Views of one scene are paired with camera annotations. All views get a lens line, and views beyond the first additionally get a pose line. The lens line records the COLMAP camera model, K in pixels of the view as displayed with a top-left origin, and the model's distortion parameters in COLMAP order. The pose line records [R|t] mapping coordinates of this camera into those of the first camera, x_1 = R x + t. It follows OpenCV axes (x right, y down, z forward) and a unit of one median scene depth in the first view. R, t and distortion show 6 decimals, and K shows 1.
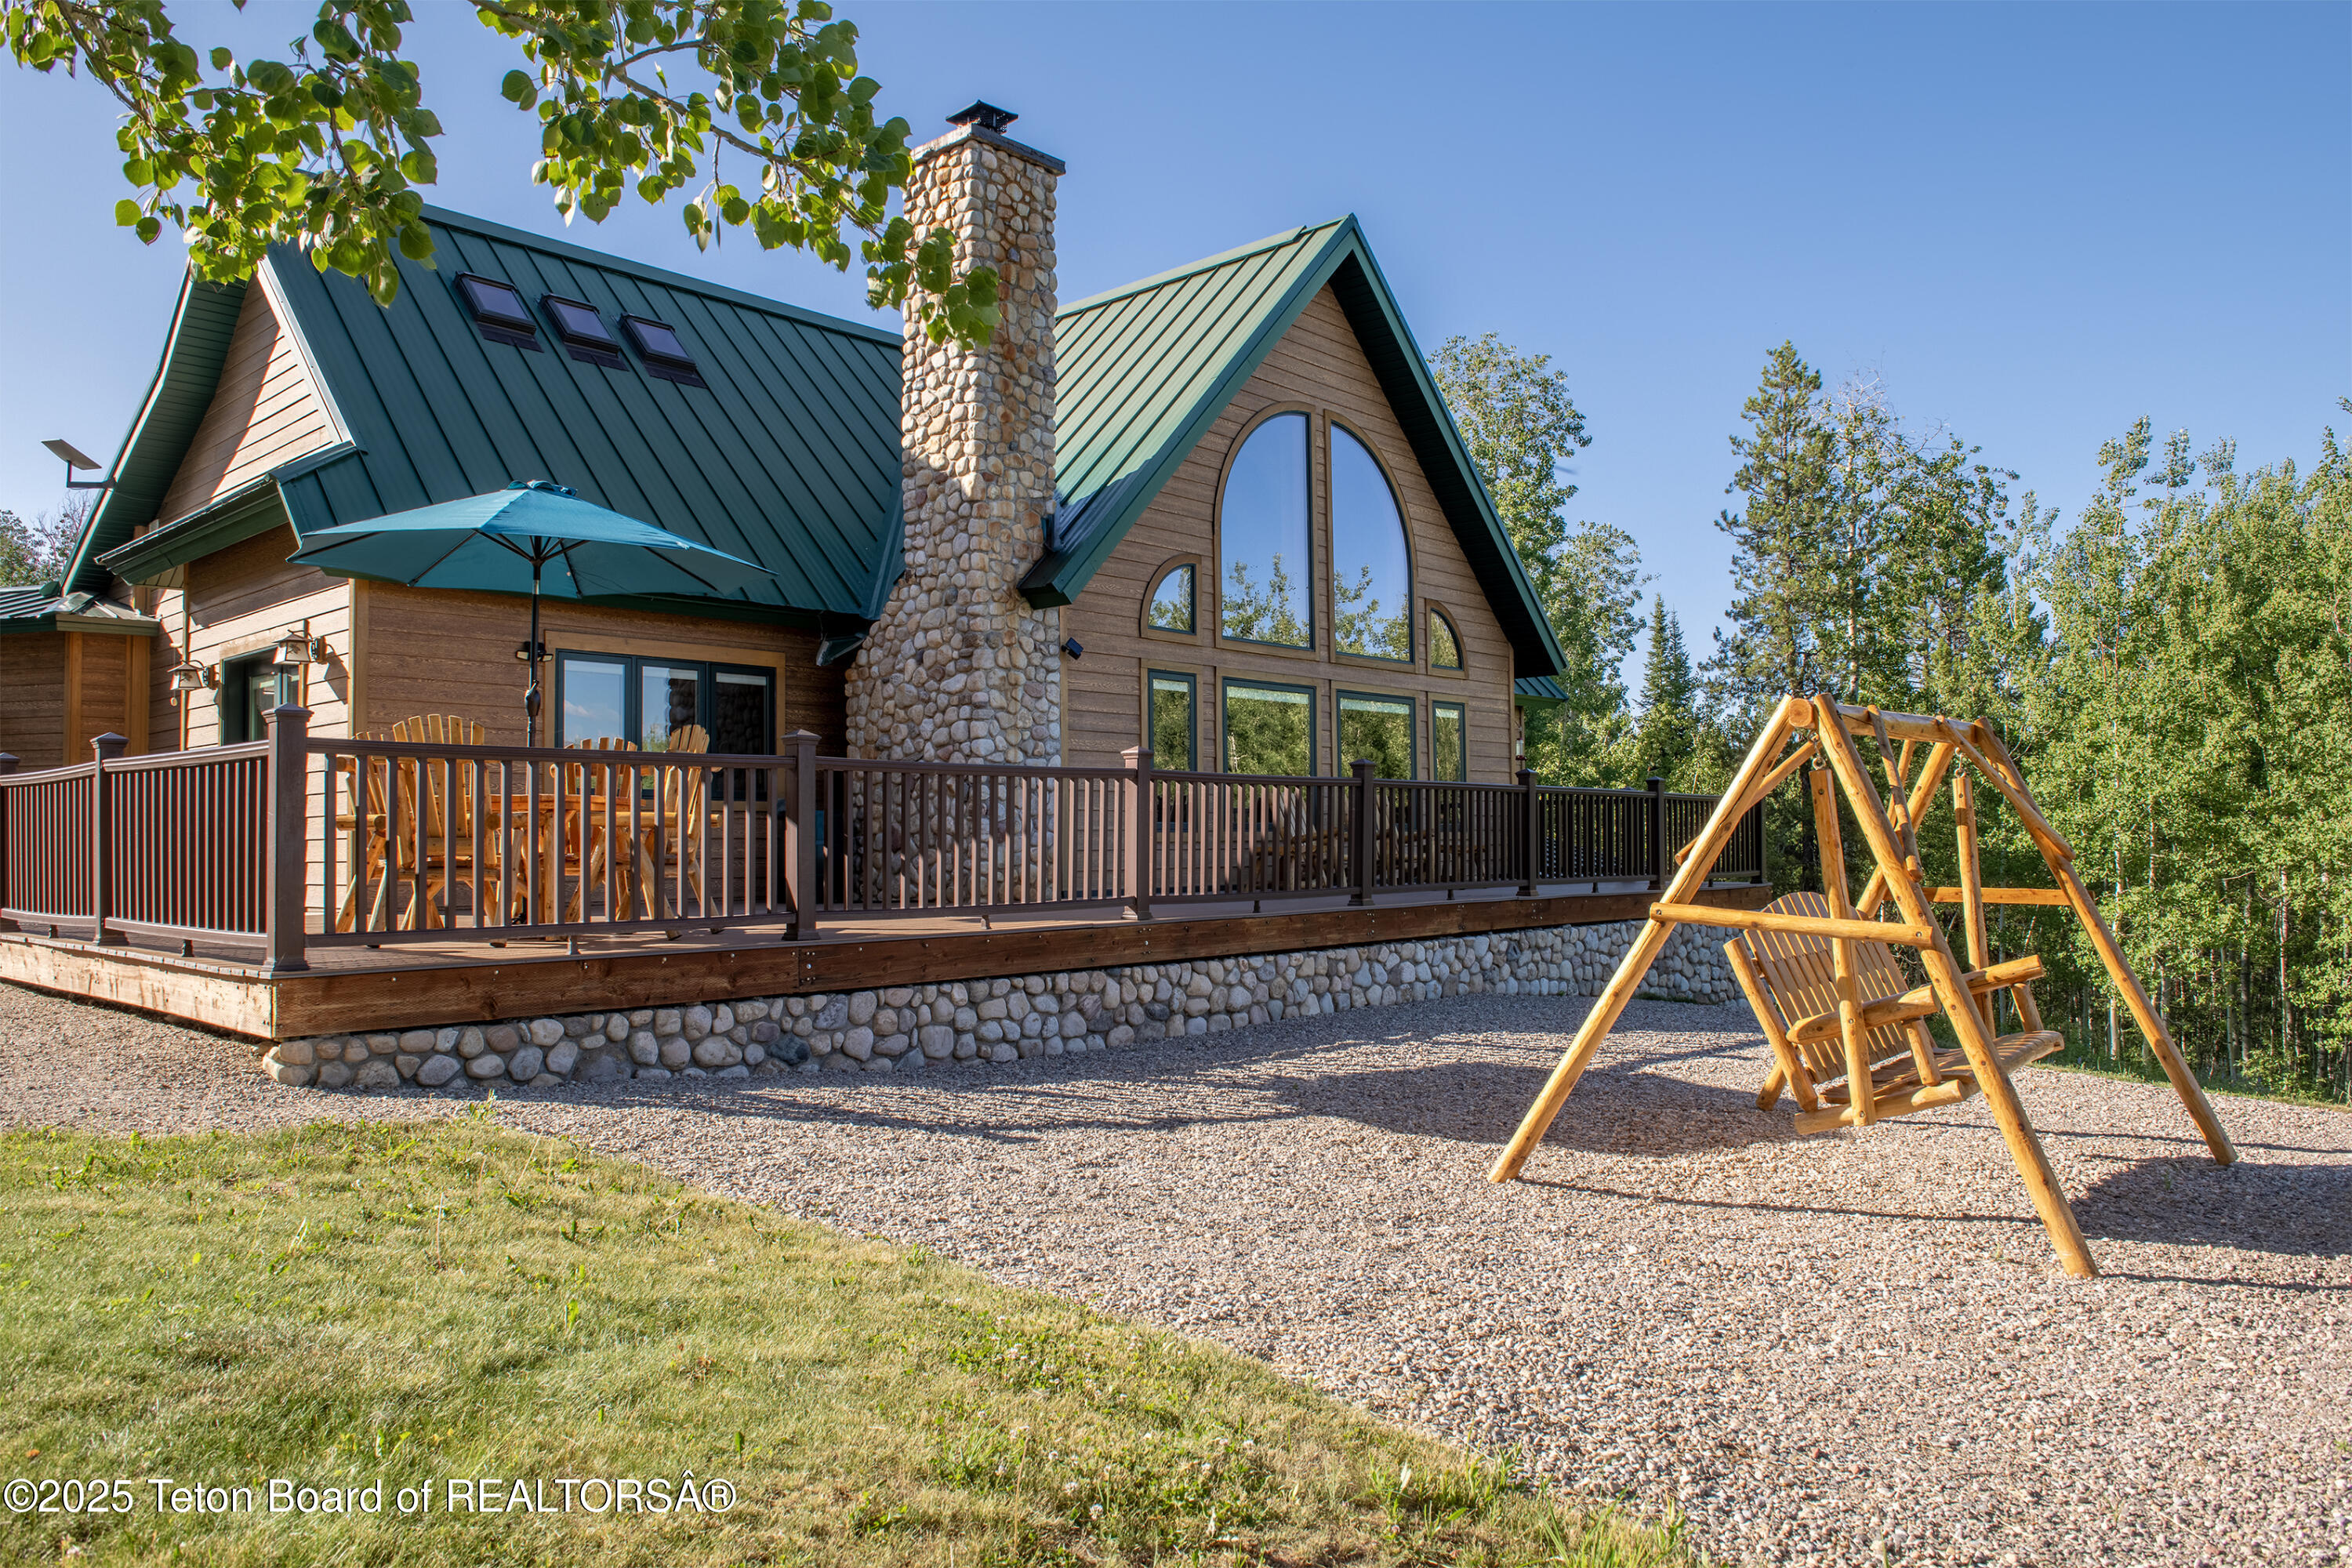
lens RADIAL K [[1635.1, 0, 1179.6], [0, 1635.1, 795.1], [0, 0, 1]] dist [-0.038564, -0.012662]
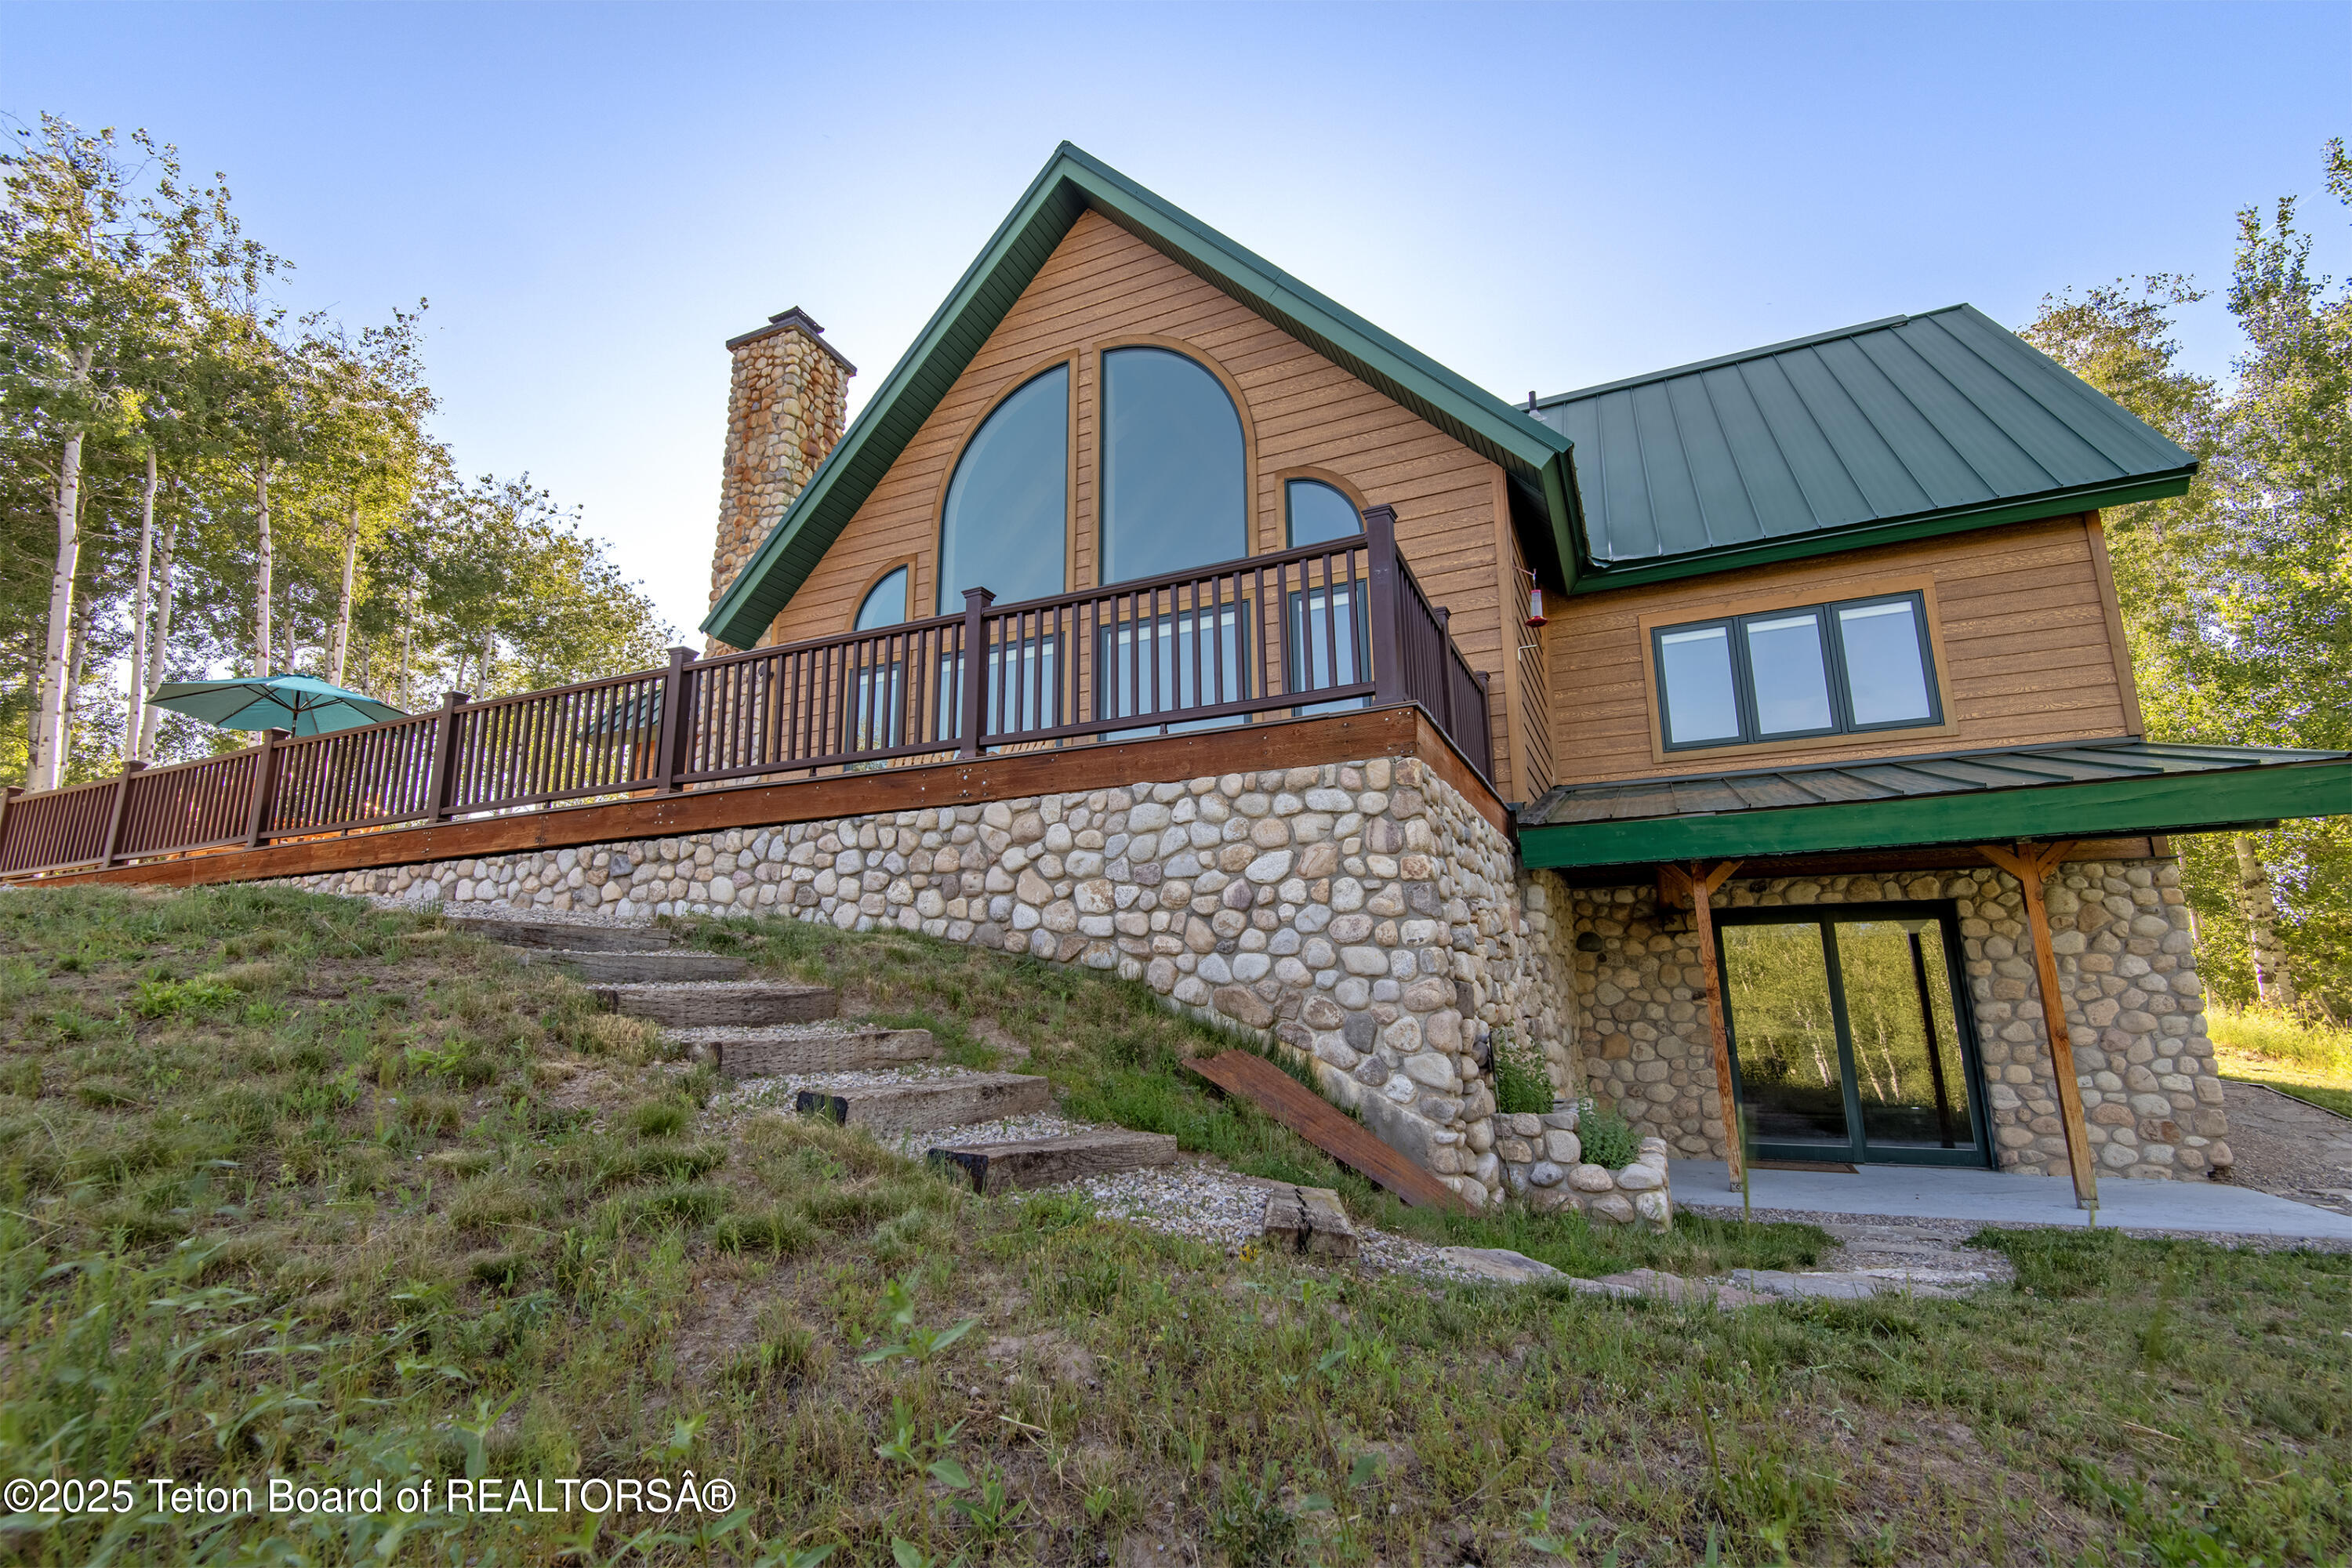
lens RADIAL K [[1068.7, 0, 1173.3], [0, 1068.7, 796.4], [0, 0, 1]] dist [0.008297, -0.003363]
pose [[0.281972, -0.194226, -0.939557, 0.753543], [0.031608, 0.980644, -0.193233, 0.165089], [0.958902, 0.024789, 0.282653, 1.058118]]
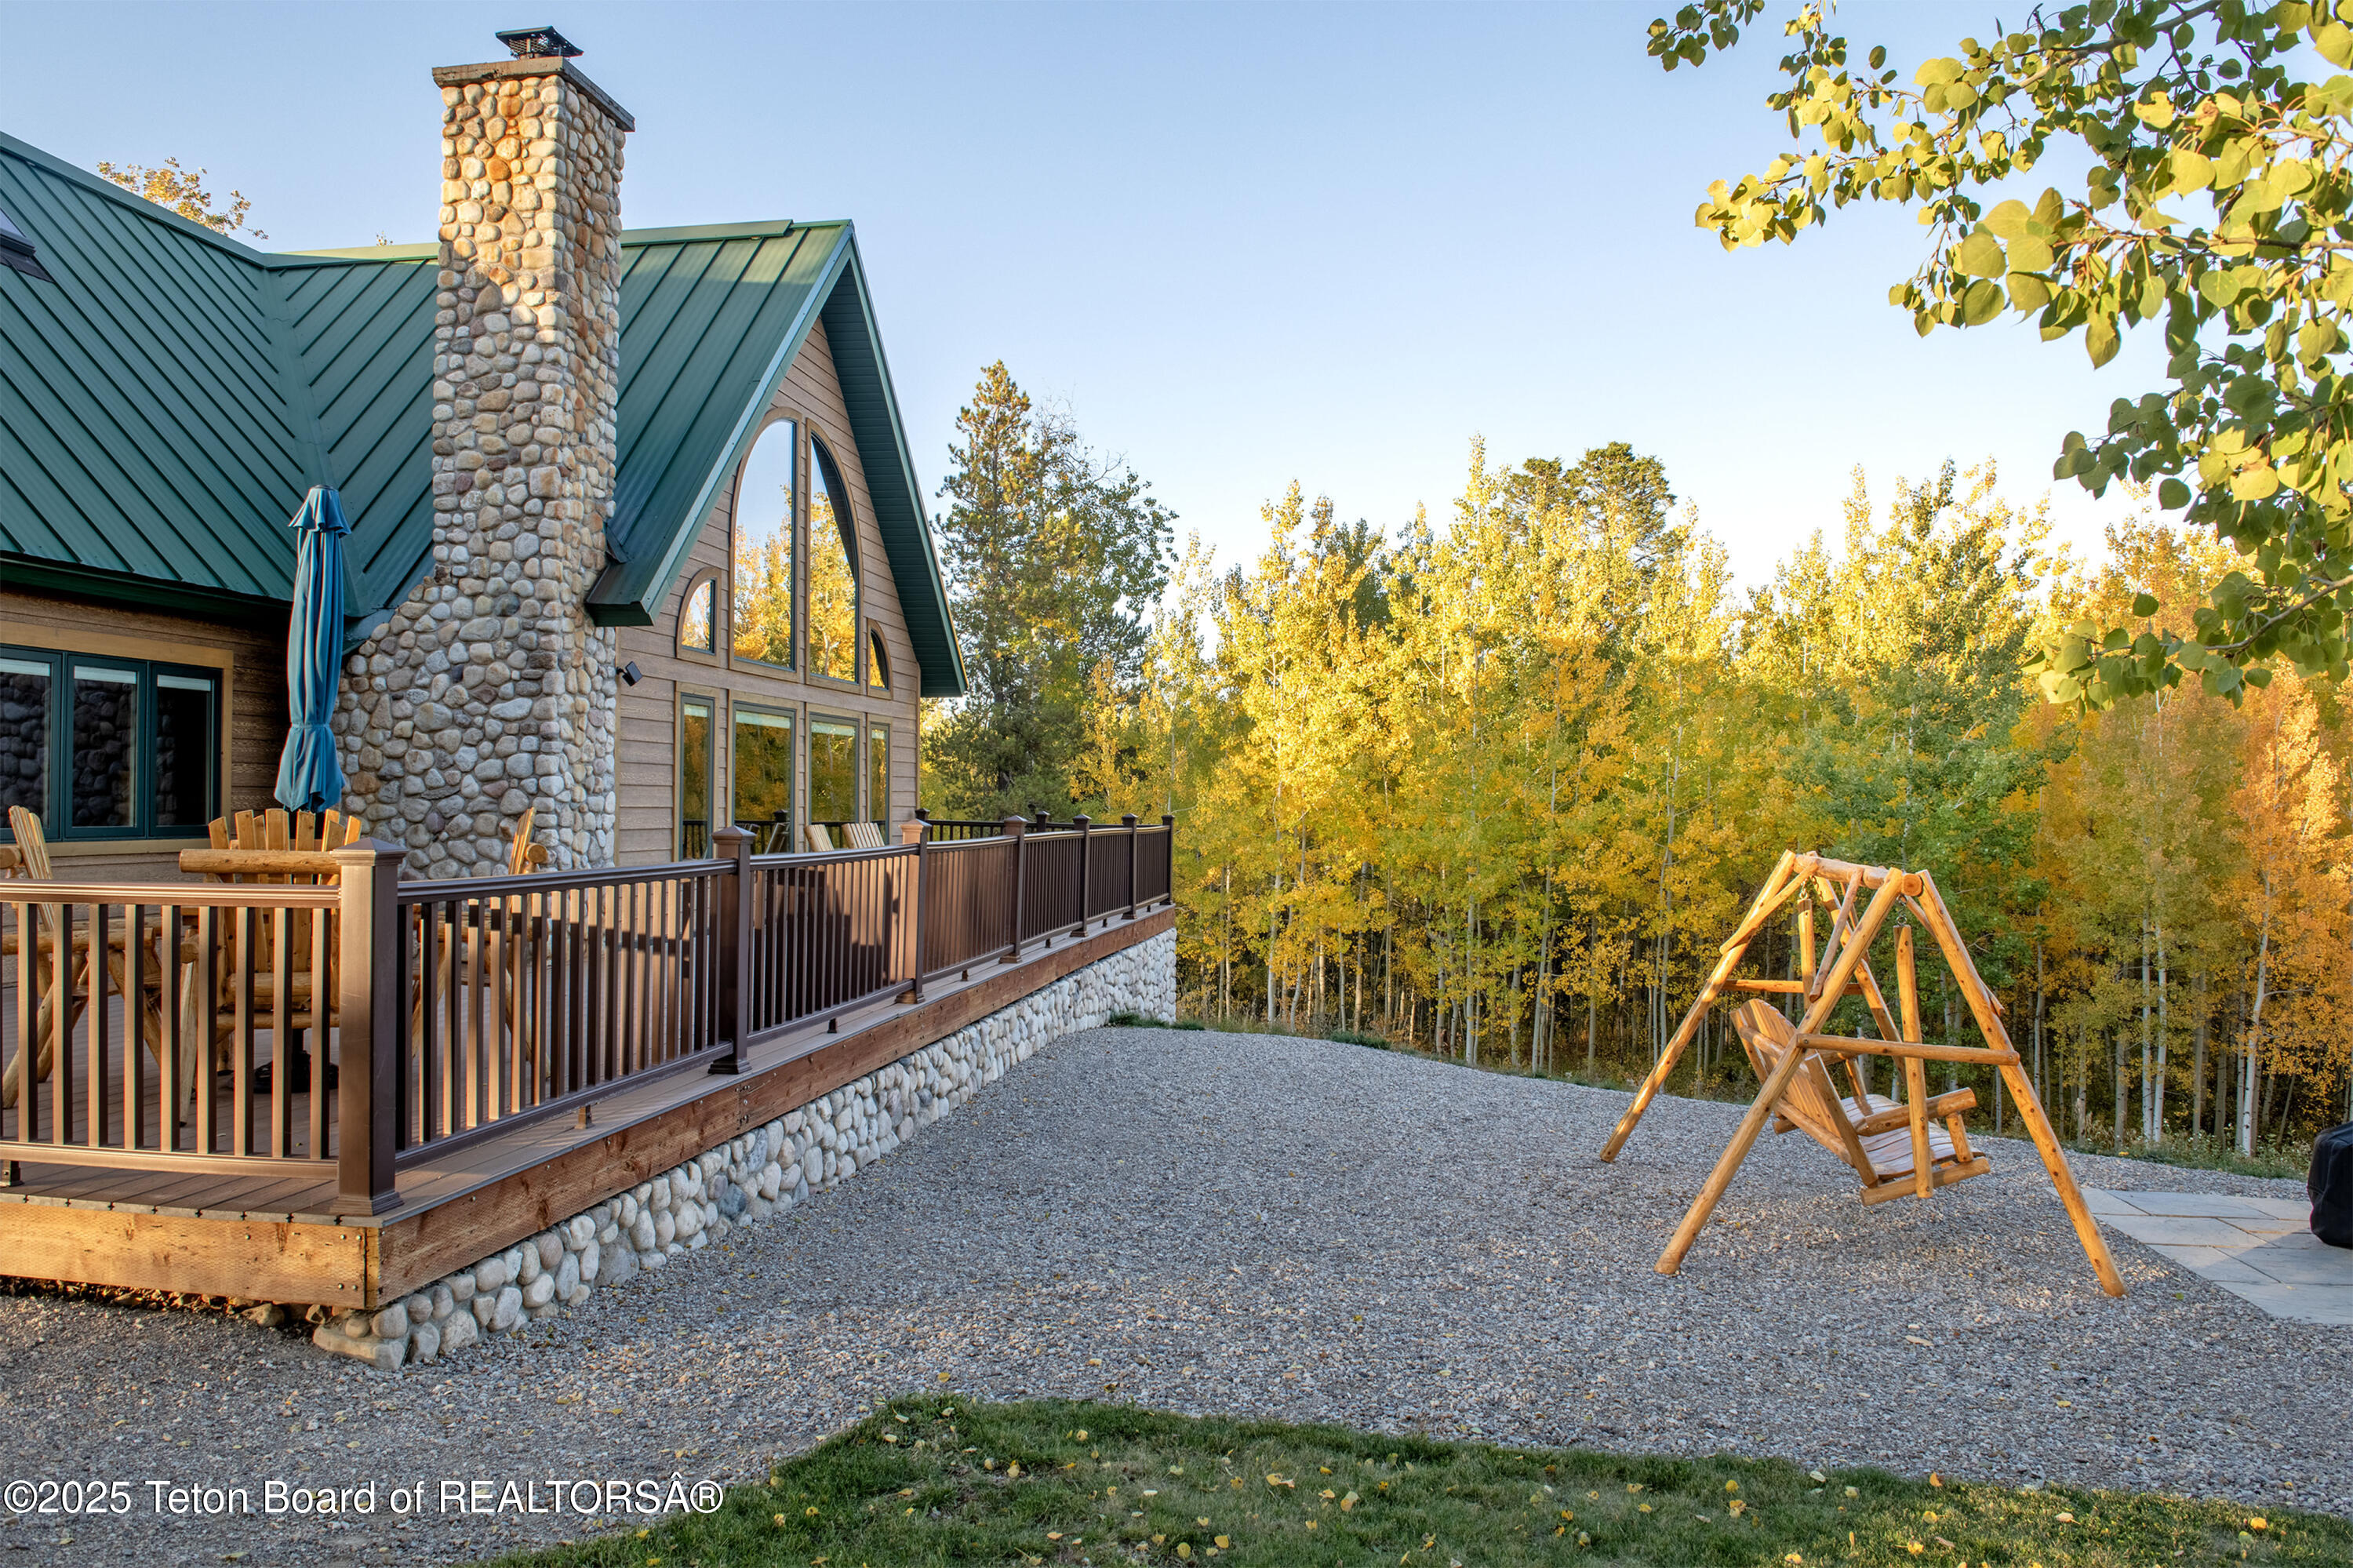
lens RADIAL K [[1635.8, 0, 1178.8], [0, 1635.8, 789.0], [0, 0, 1]] dist [-0.038564, -0.012662]
pose [[0.833305, 0.019442, 0.552471, -0.310838], [-0.031736, 0.999416, 0.012698, -0.047335], [-0.551901, -0.028115, 0.833435, 0.097713]]
